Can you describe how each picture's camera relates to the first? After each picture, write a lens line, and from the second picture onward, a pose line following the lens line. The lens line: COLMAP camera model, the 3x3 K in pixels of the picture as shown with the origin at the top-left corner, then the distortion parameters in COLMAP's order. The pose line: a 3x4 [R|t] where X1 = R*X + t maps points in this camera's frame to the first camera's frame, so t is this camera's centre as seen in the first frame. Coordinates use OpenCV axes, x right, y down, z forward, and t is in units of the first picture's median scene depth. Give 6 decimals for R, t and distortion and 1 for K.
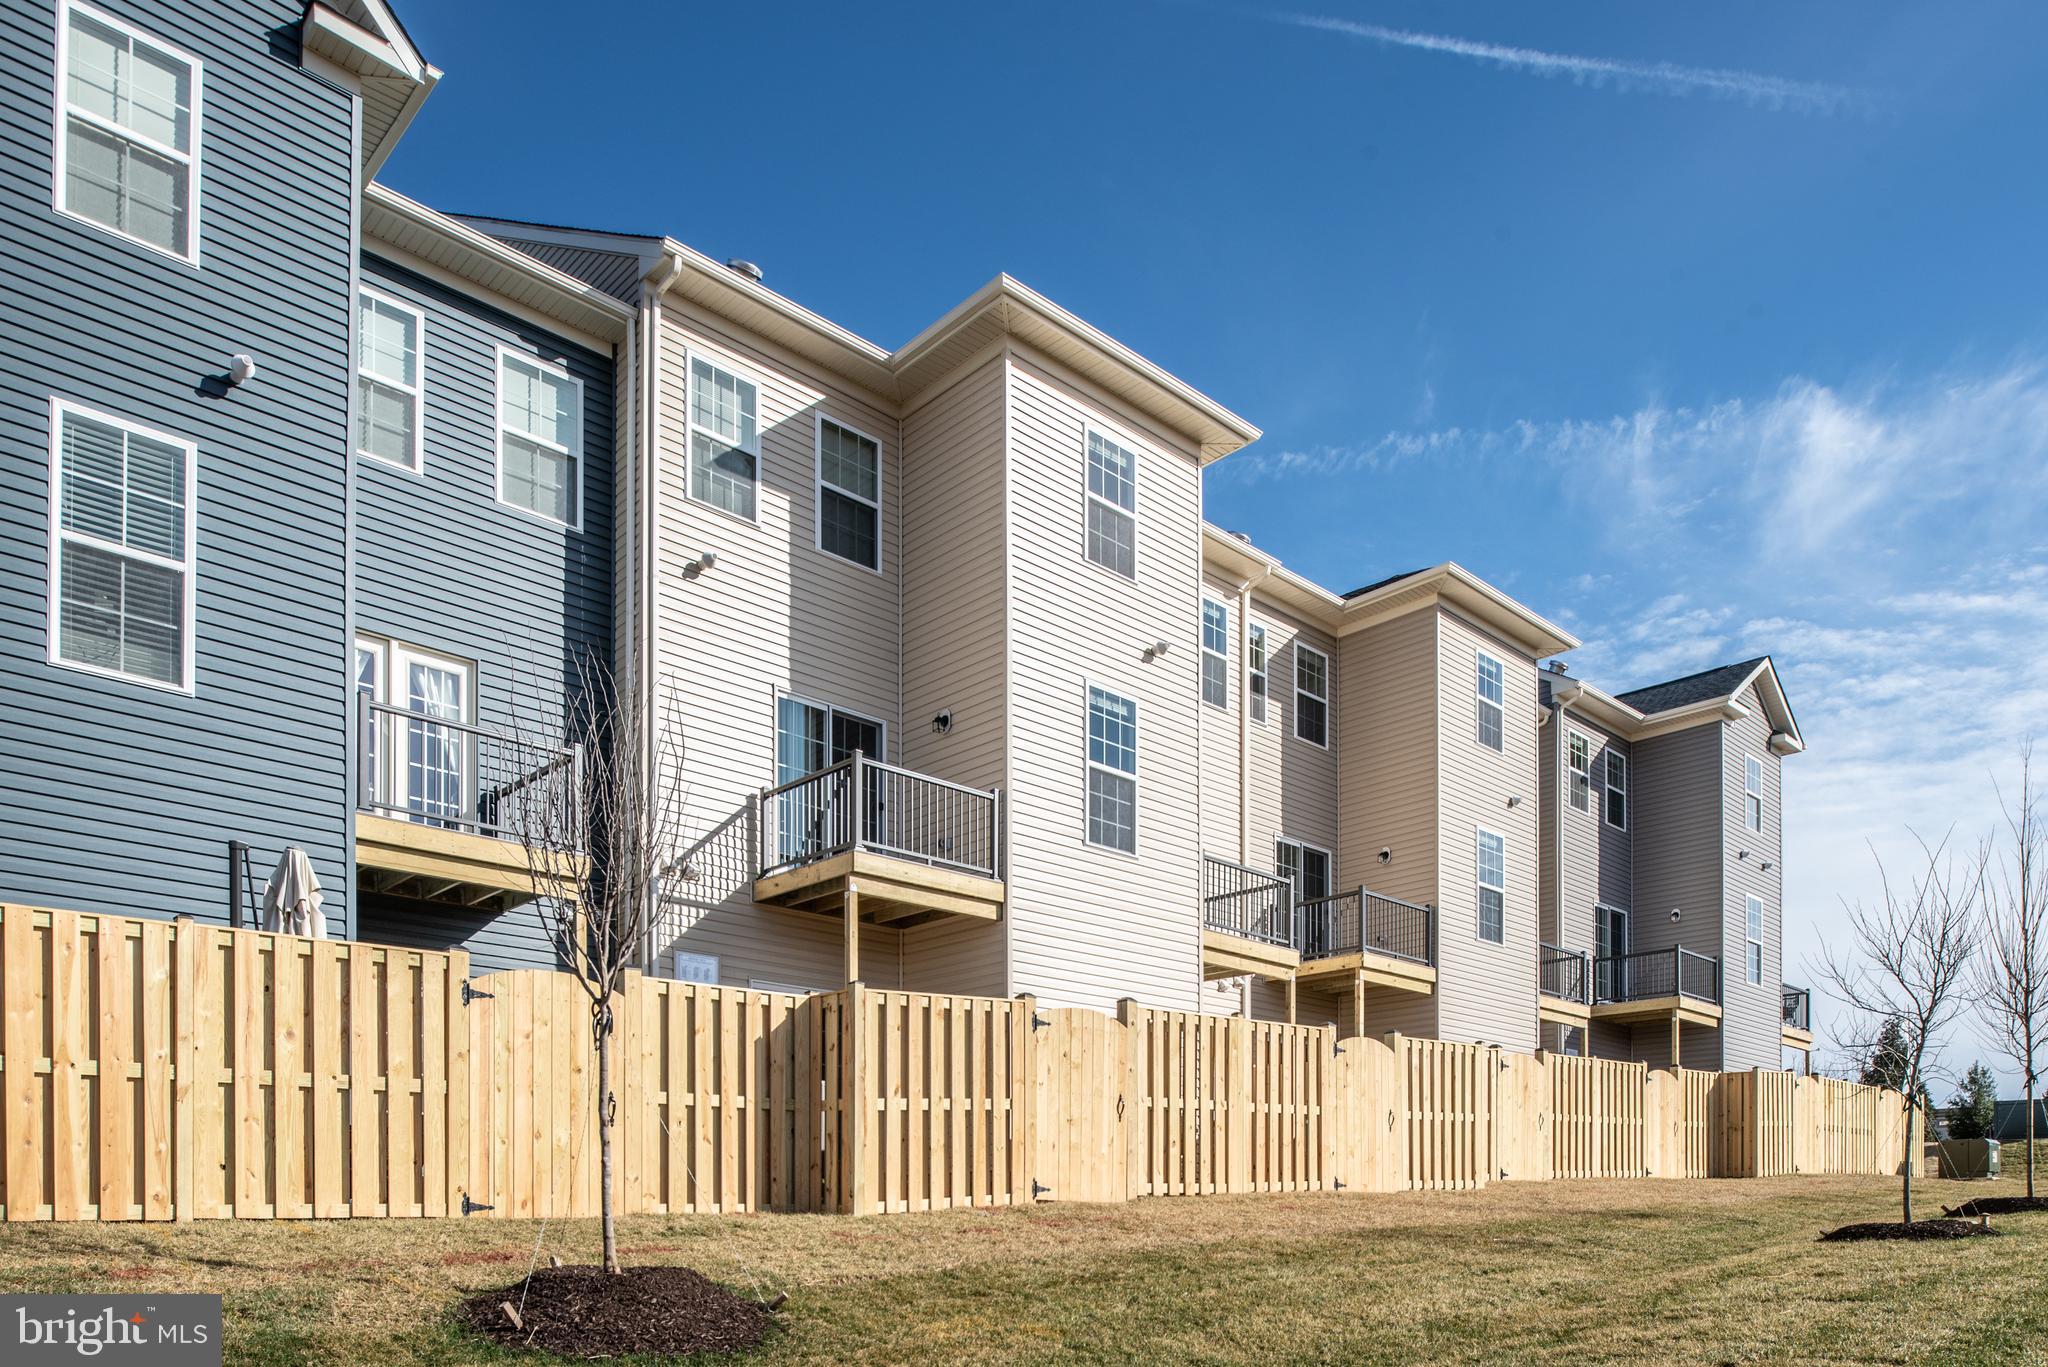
lens RADIAL K [[1420.5, 0, 1024.0], [0, 1420.5, 683.5], [0, 0, 1]] dist [0.009799, -0.001984]
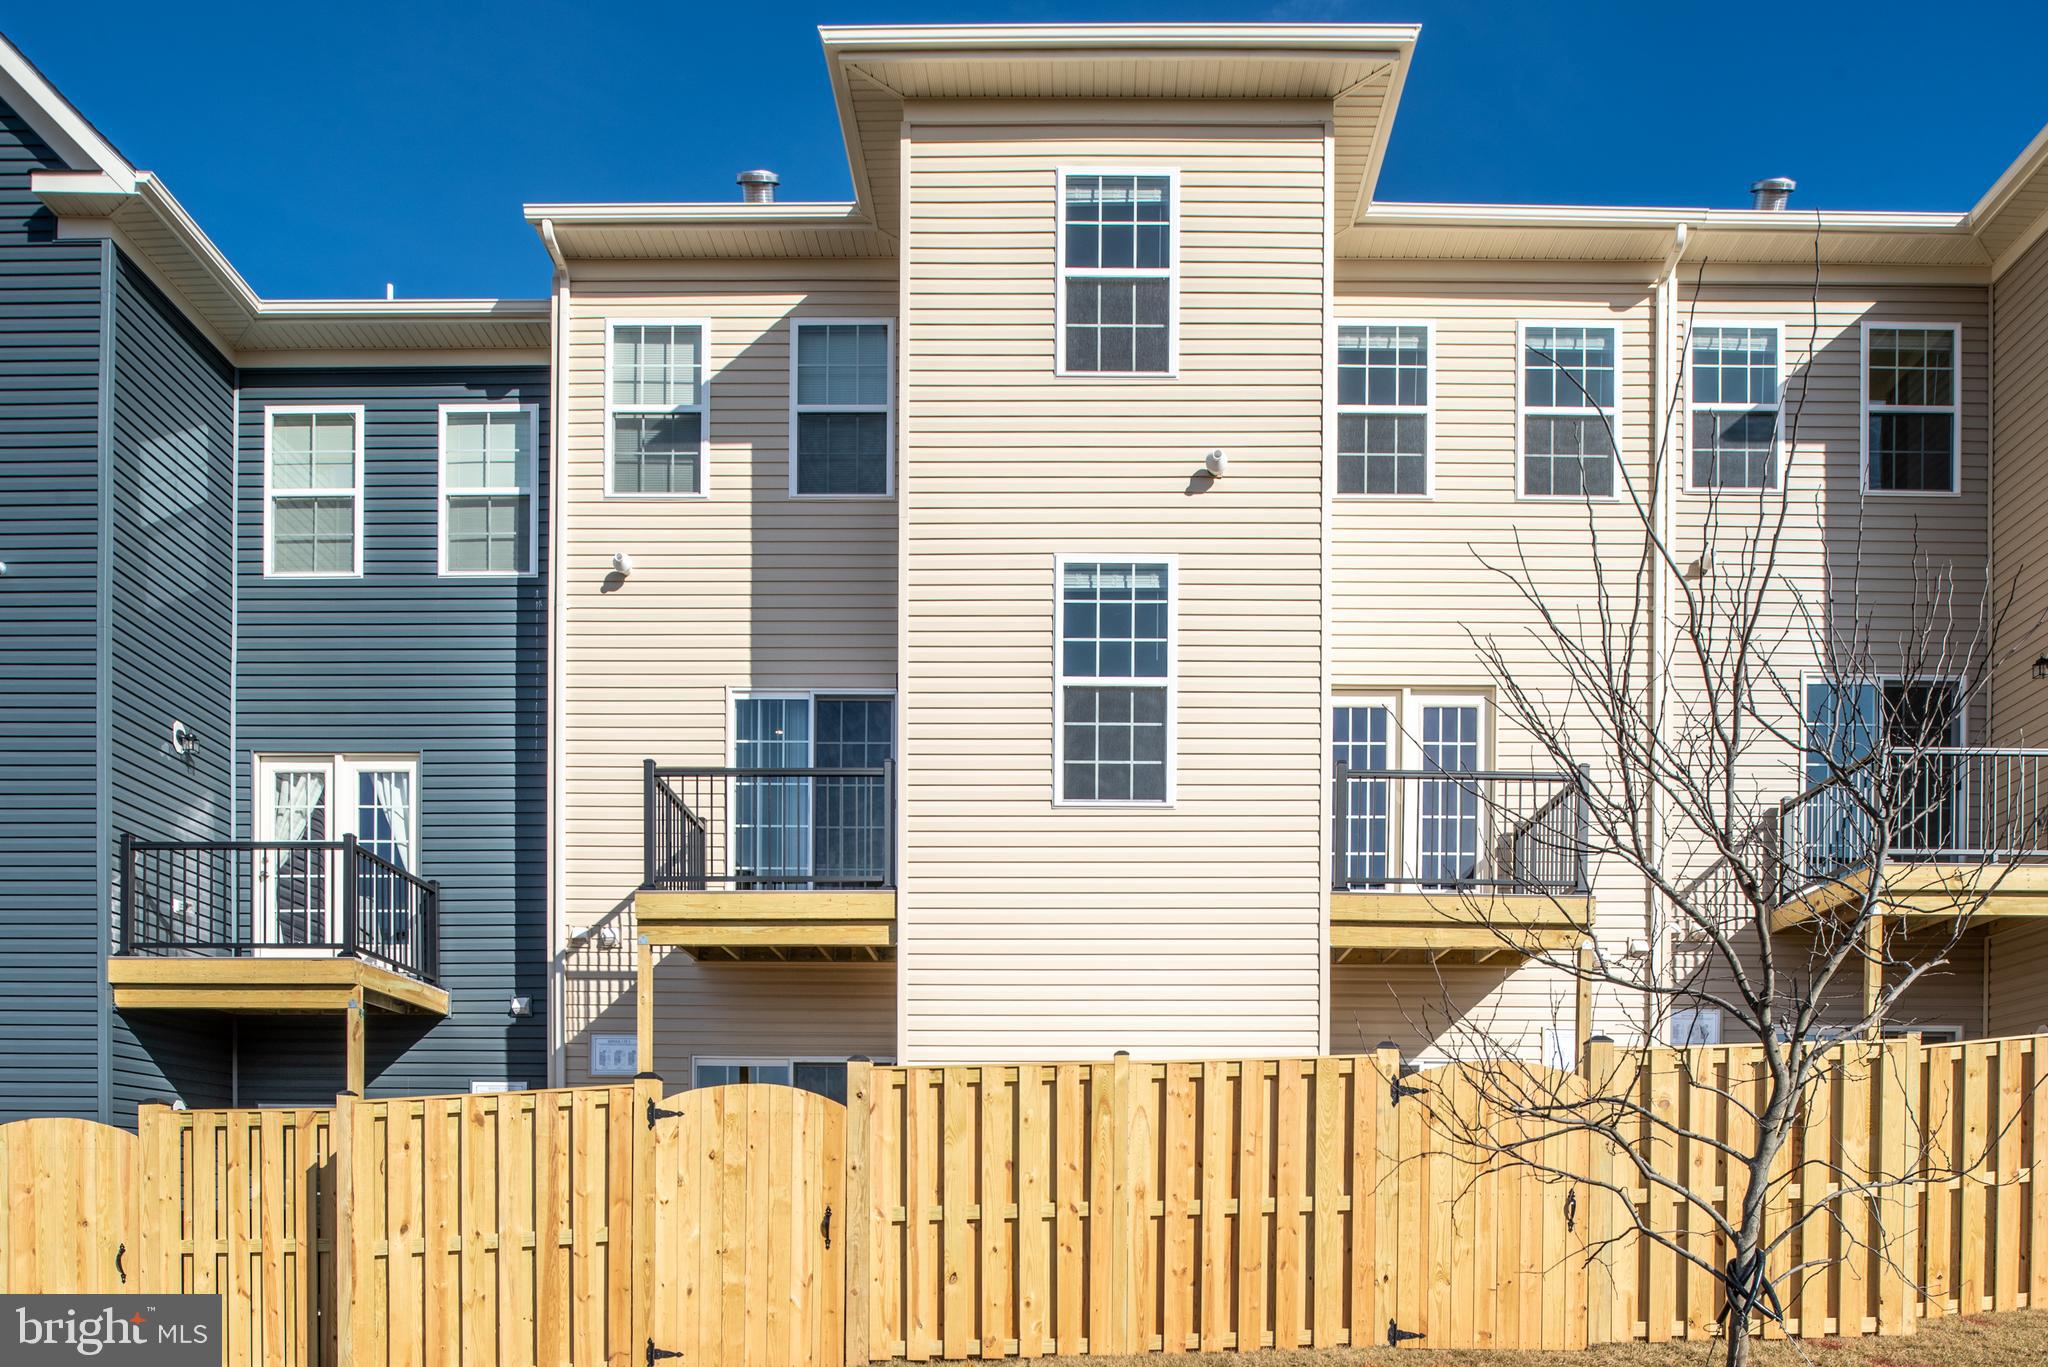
lens RADIAL K [[1714.8, 0, 1025.3], [0, 1714.8, 734.3], [0, 0, 1]] dist [-0.013819, -0.005822]
pose [[0.686655, -0.234111, -0.688257, 0.543654], [0.249784, 0.965068, -0.079066, 0.131963], [0.682725, -0.117625, 0.721146, 0.419668]]
